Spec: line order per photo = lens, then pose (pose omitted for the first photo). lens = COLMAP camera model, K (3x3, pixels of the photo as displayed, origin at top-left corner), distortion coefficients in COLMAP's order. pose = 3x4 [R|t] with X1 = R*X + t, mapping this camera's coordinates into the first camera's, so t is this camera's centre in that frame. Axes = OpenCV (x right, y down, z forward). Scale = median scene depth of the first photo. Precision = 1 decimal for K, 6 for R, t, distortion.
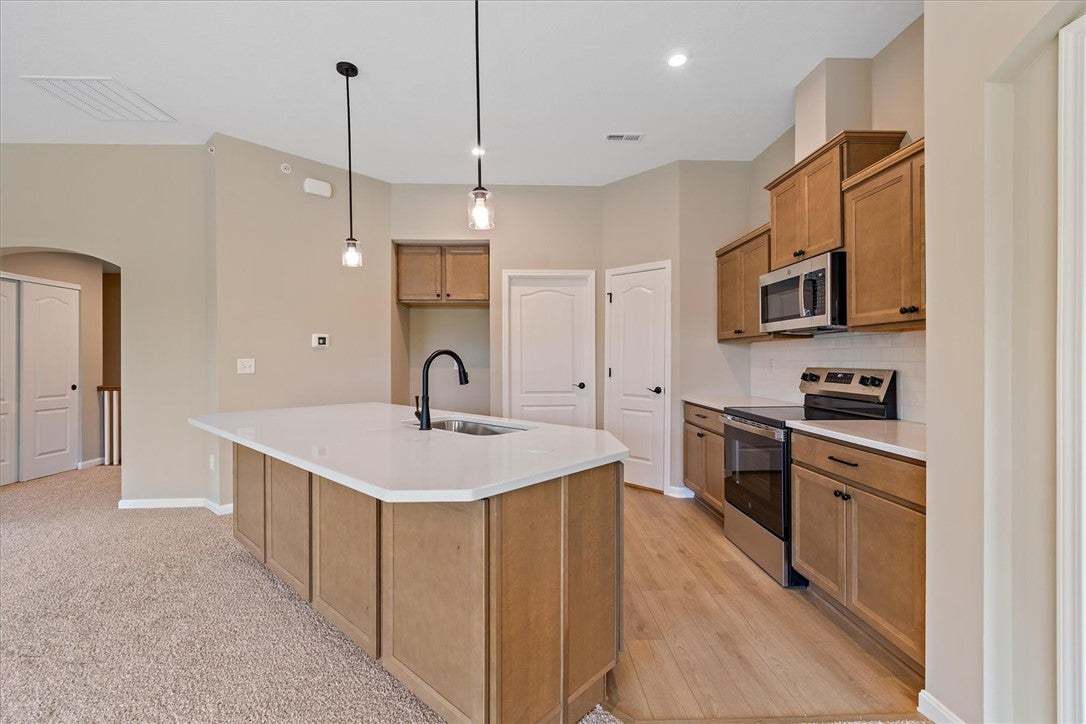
lens RADIAL K [[479.4, 0, 541.6], [0, 479.4, 359.4], [0, 0, 1]] dist [0.000047, 0.000178]
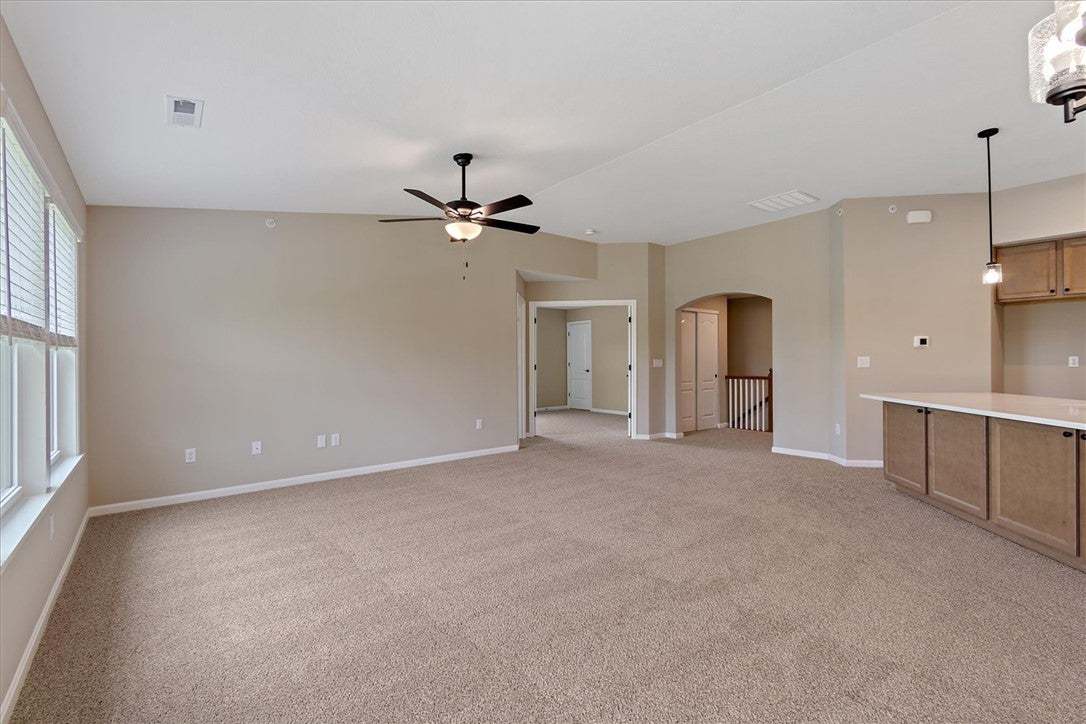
lens RADIAL K [[479.4, 0, 541.6], [0, 479.4, 359.4], [0, 0, 1]] dist [0.000047, 0.000178]
pose [[0.594001, -0.003305, -0.804458, -0.057979], [0.005130, 0.999987, -0.000320, 0.002053], [0.804448, -0.003936, 0.594010, -0.538495]]
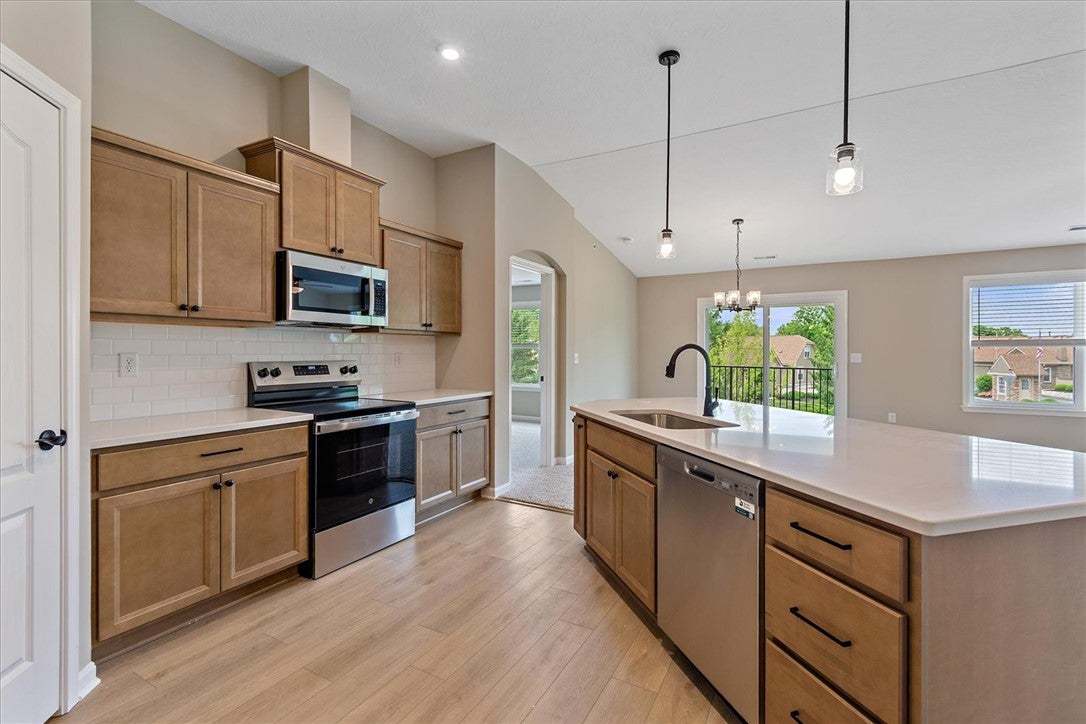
lens RADIAL K [[480.9, 0, 542.8], [0, 480.9, 354.7], [0, 0, 1]] dist [-0.000737, 0.000083]
pose [[-0.855690, -0.003004, 0.517480, -0.281575], [-0.000682, 0.999989, 0.004677, -0.000732], [-0.517488, 0.003649, -0.855683, 1.232953]]
